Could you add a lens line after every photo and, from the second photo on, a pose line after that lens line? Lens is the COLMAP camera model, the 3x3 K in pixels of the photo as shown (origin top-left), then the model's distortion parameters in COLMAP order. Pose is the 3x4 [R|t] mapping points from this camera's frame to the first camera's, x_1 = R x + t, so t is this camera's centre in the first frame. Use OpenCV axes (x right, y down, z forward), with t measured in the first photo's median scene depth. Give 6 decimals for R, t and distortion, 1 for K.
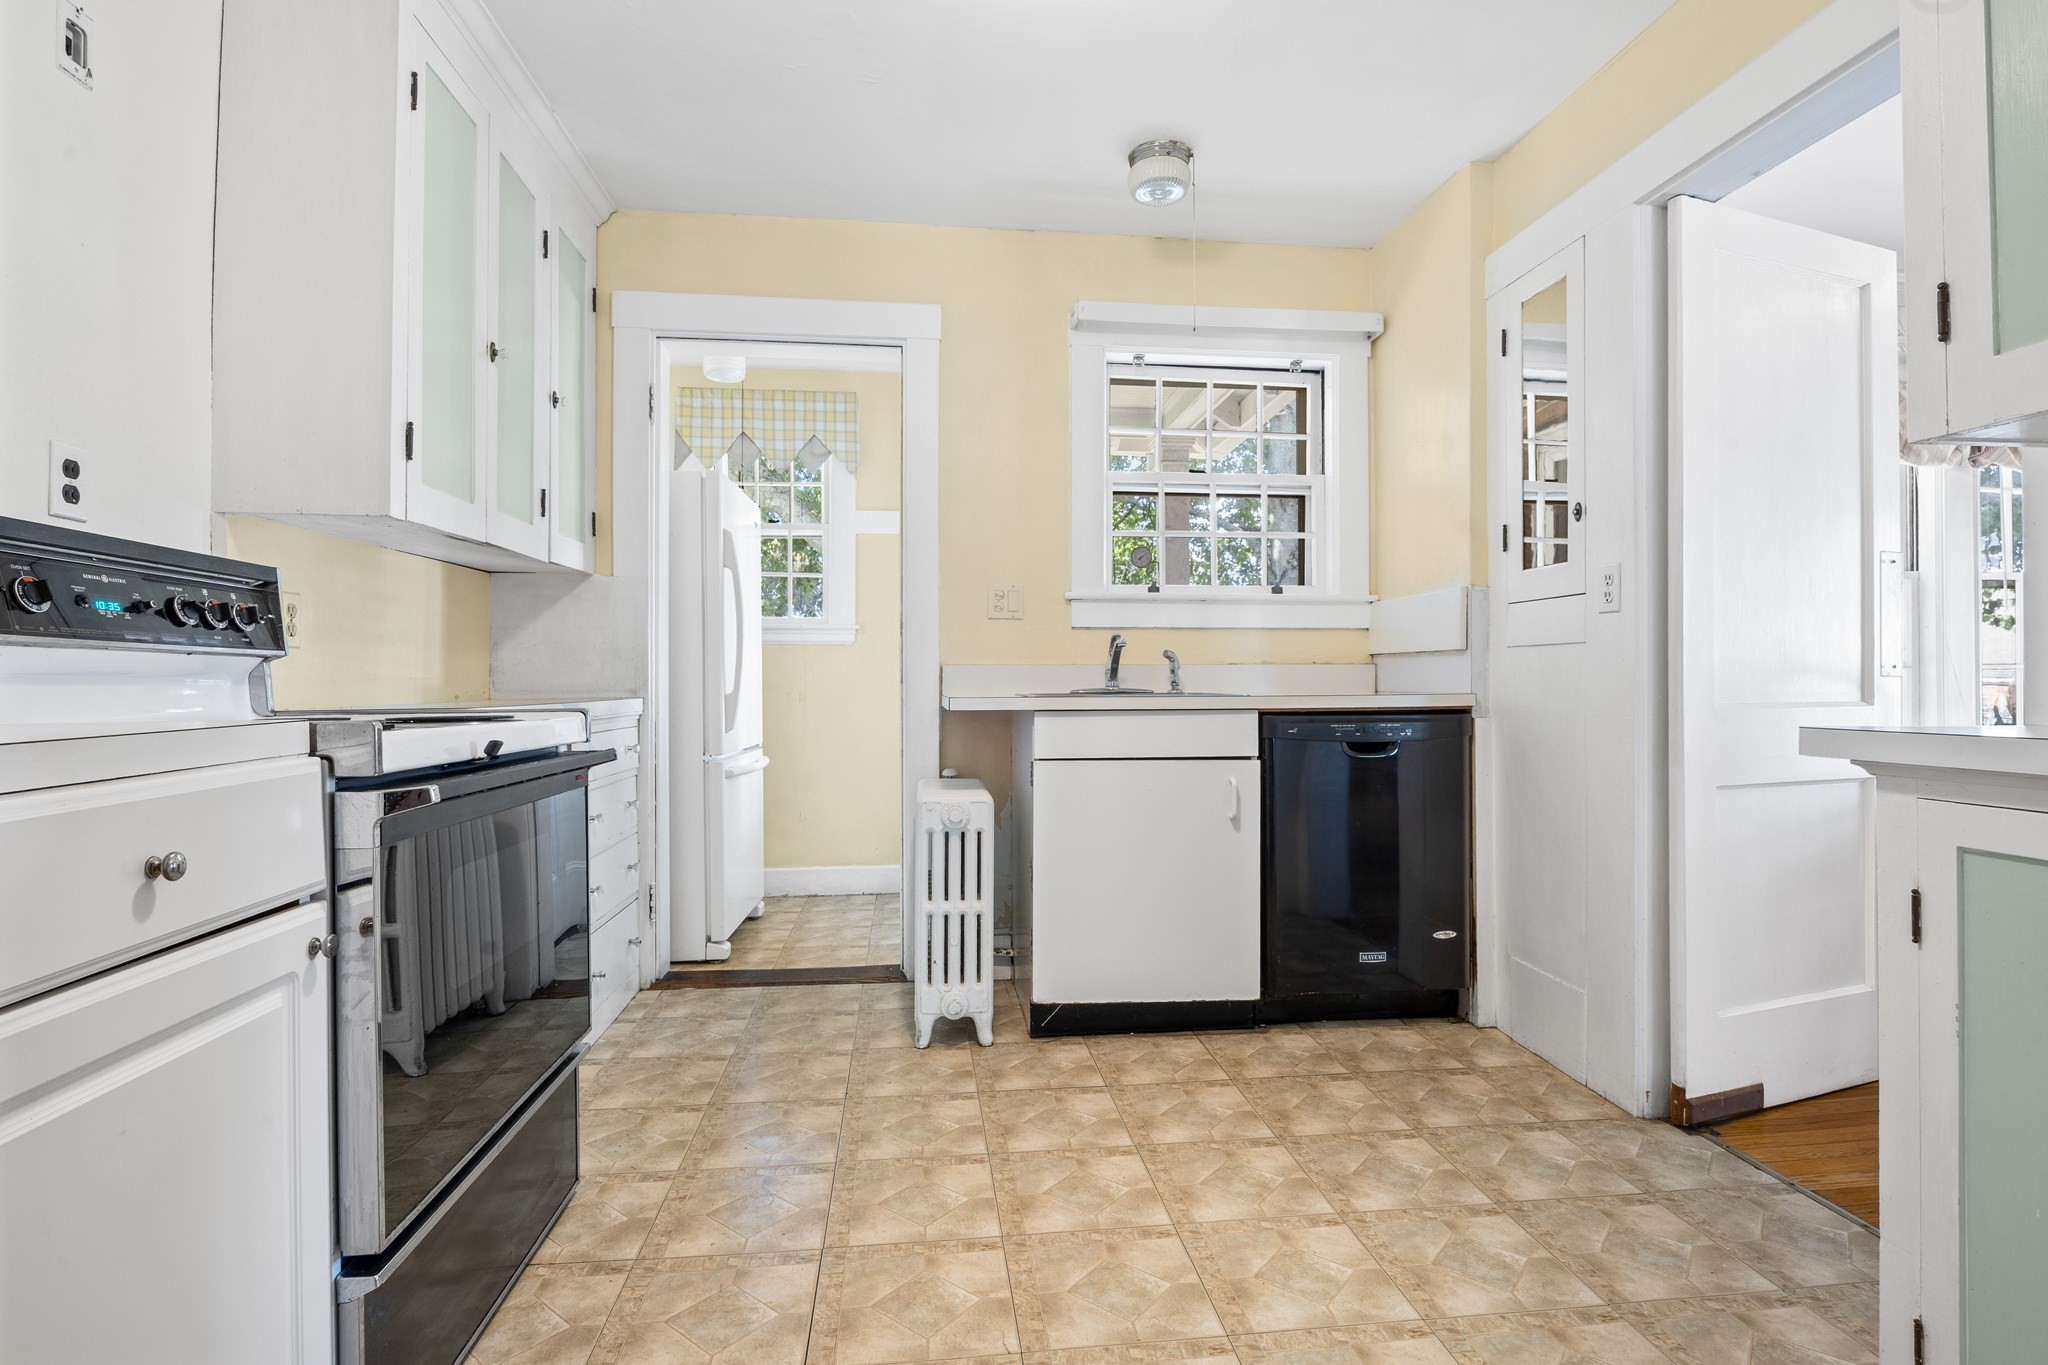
lens RADIAL K [[1002.8, 0, 1039.4], [0, 1002.8, 680.6], [0, 0, 1]] dist [-0.015565, -0.000147]
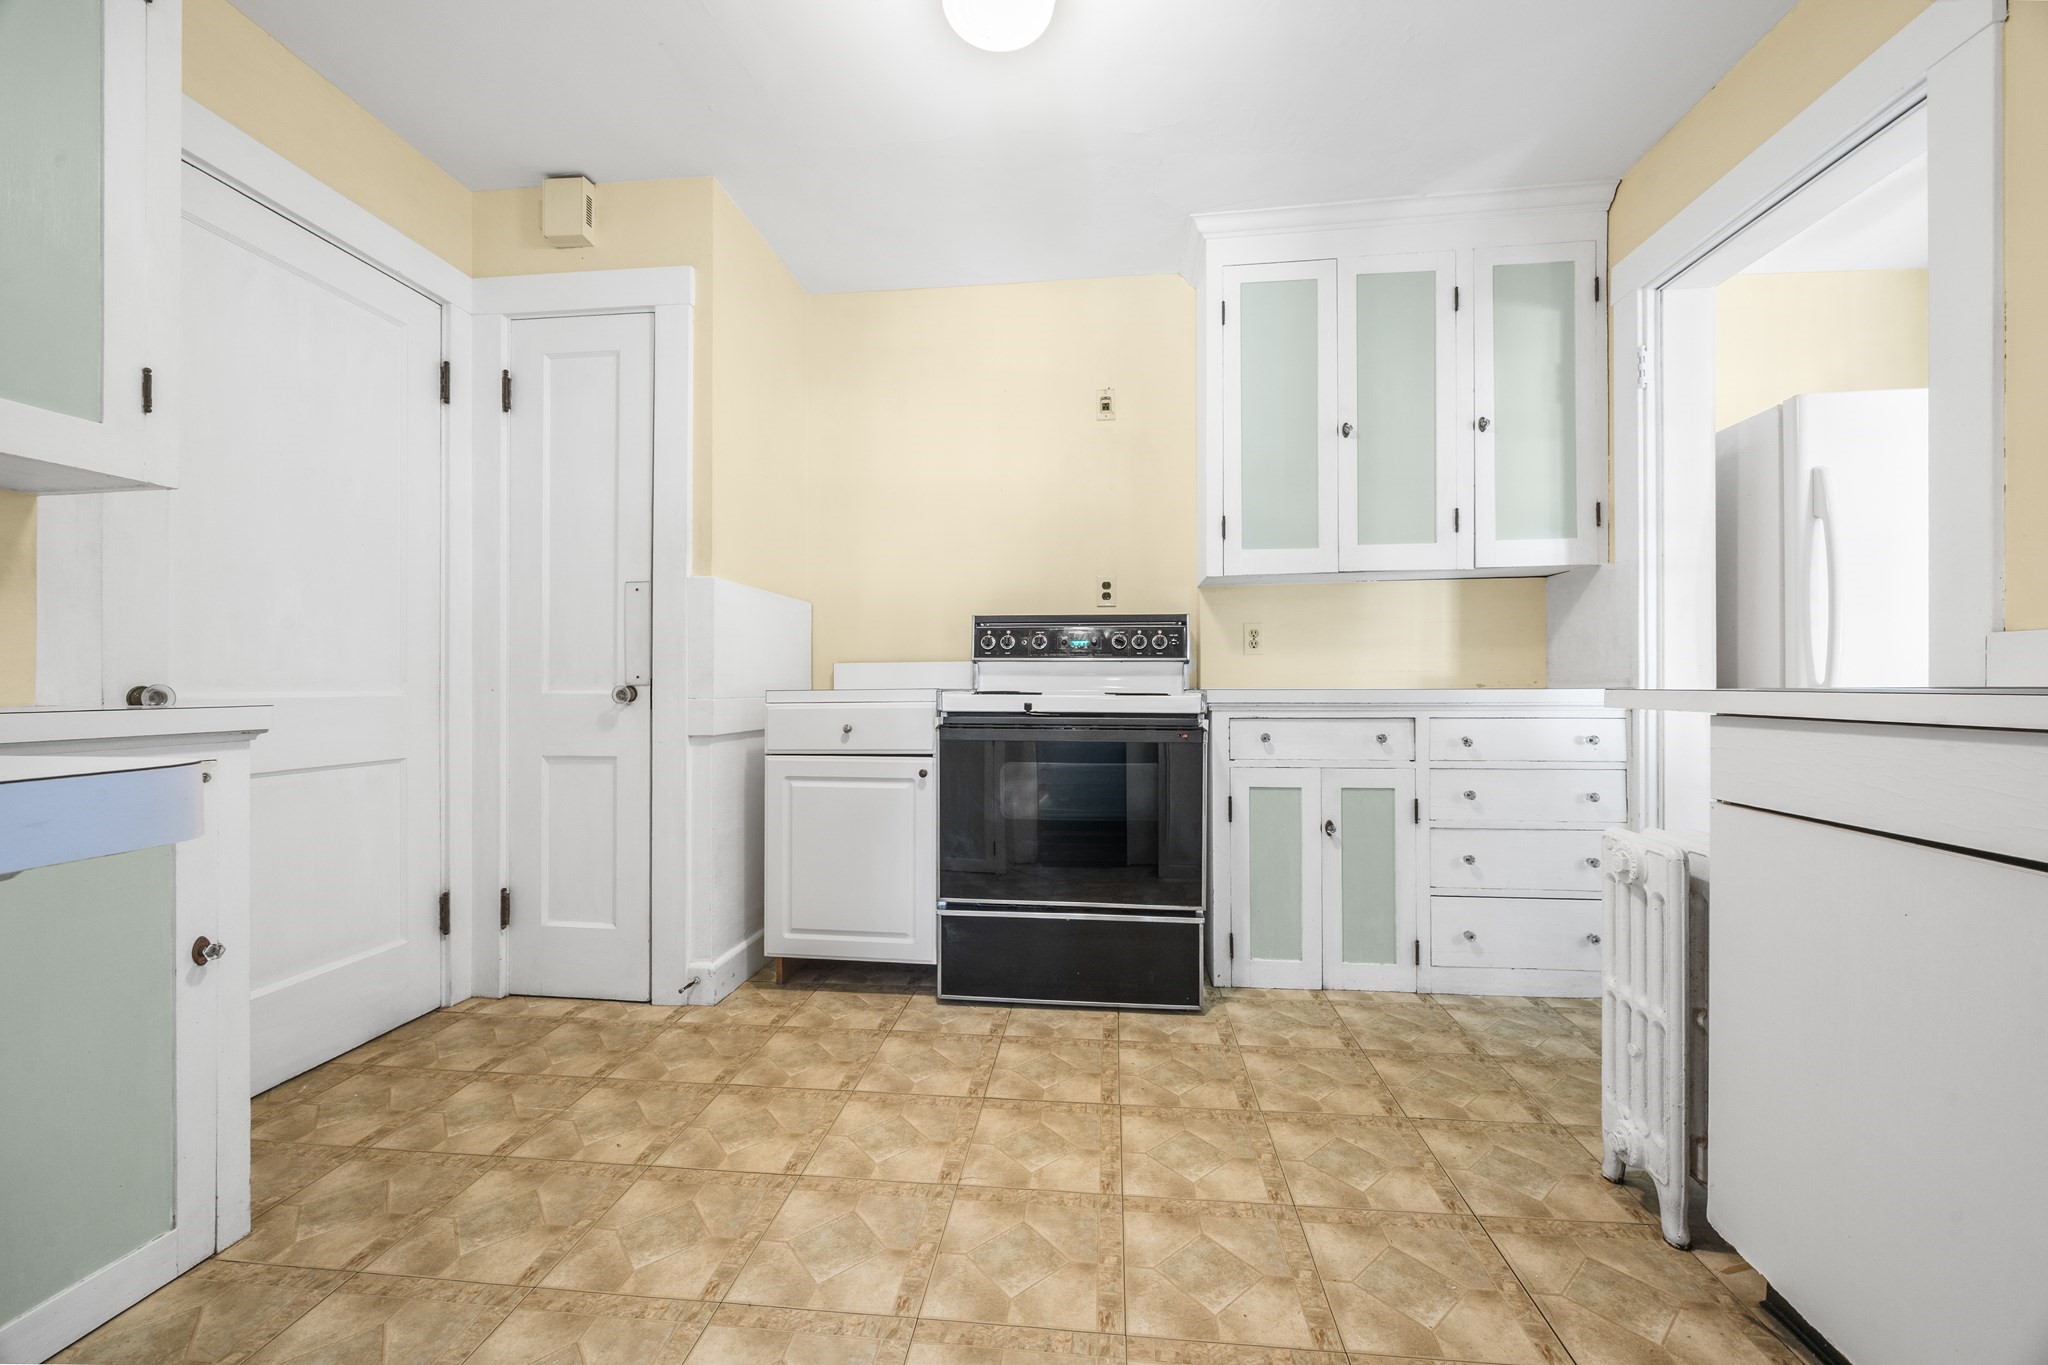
lens RADIAL K [[781.4, 0, 1030.2], [0, 781.4, 684.1], [0, 0, 1]] dist [-0.004829, 0.000041]
pose [[-0.231483, 0.005377, -0.972824, 0.678410], [0.006579, 0.999971, 0.003962, 0.011113], [0.972817, -0.005483, -0.231512, 0.951083]]
